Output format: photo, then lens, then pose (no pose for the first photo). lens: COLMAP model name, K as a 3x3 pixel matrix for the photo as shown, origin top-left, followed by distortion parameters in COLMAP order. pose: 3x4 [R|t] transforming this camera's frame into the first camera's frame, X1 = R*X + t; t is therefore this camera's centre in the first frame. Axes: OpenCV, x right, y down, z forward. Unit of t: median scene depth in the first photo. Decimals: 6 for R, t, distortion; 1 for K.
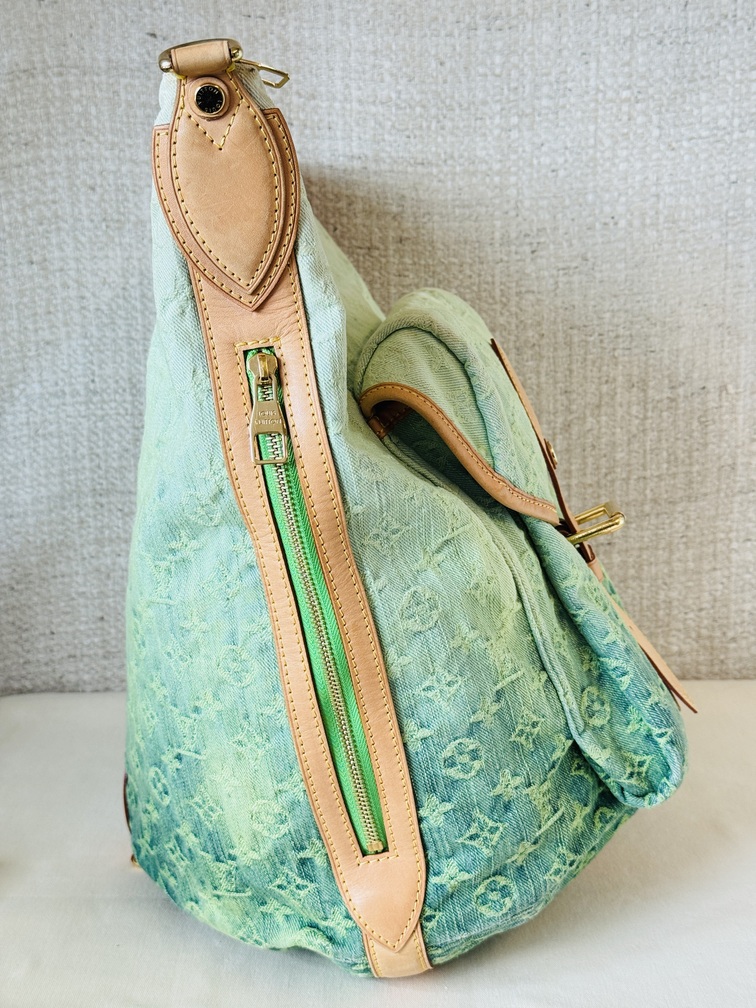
lens RADIAL K [[1415.1, 0, 378.0], [0, 1415.1, 504.0], [0, 0, 1]] dist [0.188955, -0.482320]
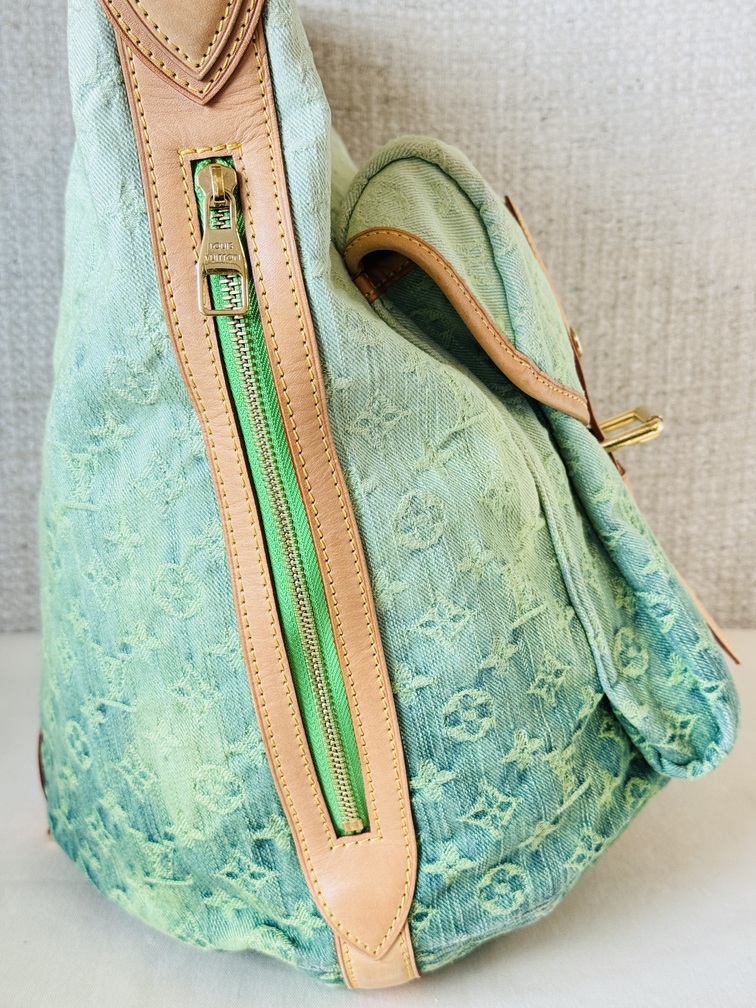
lens RADIAL K [[1415.1, 0, 378.0], [0, 1415.1, 504.0], [0, 0, 1]] dist [0.188955, -0.482320]
pose [[0.999356, 0.018633, 0.030664, -0.010514], [-0.019546, 0.999366, 0.029751, 0.027652], [-0.030091, -0.030331, 0.999087, 0.152848]]
